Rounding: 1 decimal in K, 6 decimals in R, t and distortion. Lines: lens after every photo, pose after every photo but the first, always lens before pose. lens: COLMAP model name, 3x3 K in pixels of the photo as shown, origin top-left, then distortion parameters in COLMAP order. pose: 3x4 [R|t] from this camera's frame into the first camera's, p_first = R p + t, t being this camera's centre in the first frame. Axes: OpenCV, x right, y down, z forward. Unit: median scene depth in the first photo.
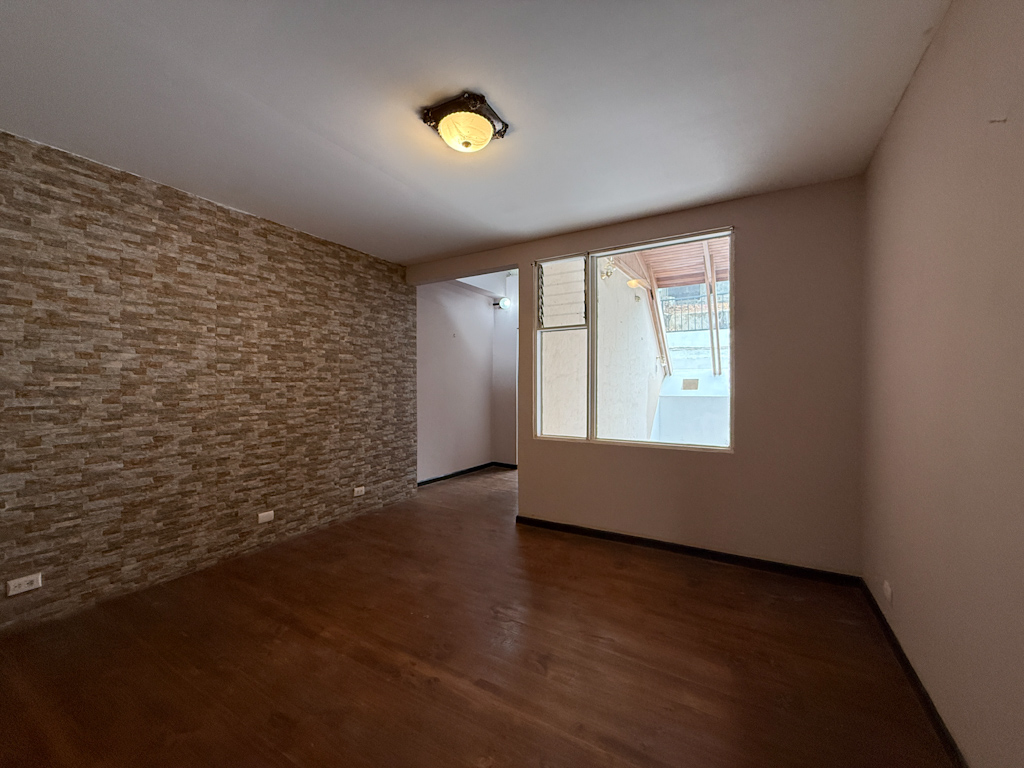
lens RADIAL K [[407.0, 0, 512.0], [0, 407.0, 384.0], [0, 0, 1]] dist [-0.001948, 0.000078]
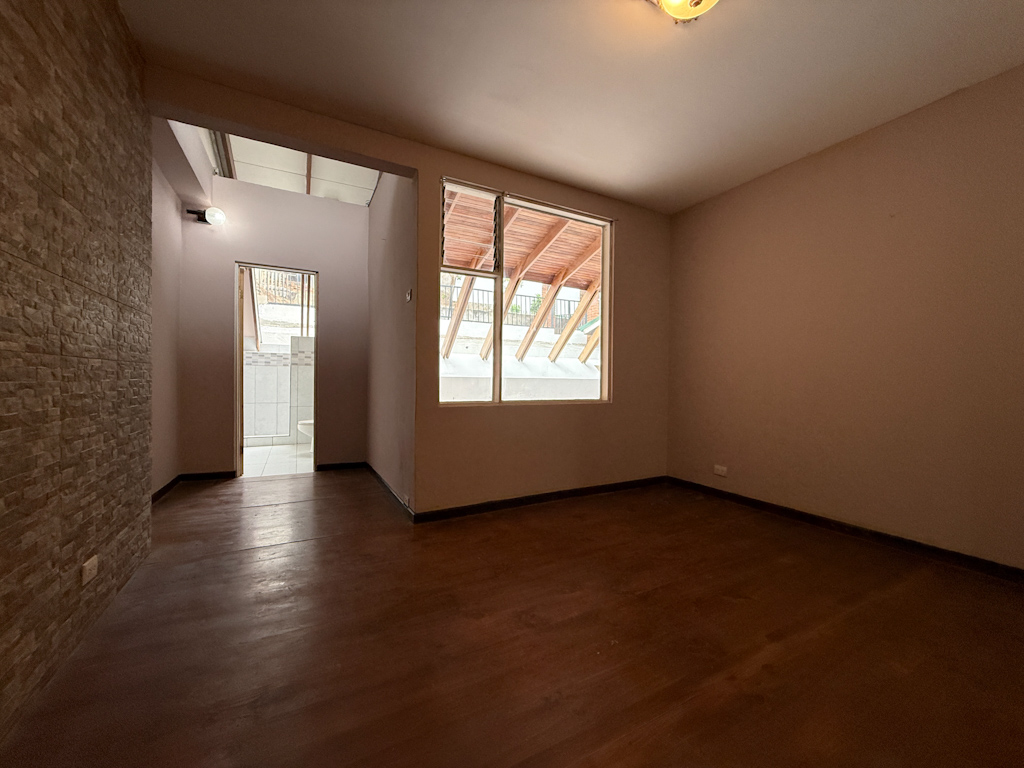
lens RADIAL K [[407.5, 0, 512.0], [0, 407.5, 384.0], [0, 0, 1]] dist [-0.016269, 0.000007]
pose [[0.518399, -0.004973, 0.855125, -0.550907], [-0.007703, 0.999915, 0.010485, 0.088024], [-0.855104, -0.012022, 0.518317, 0.511122]]
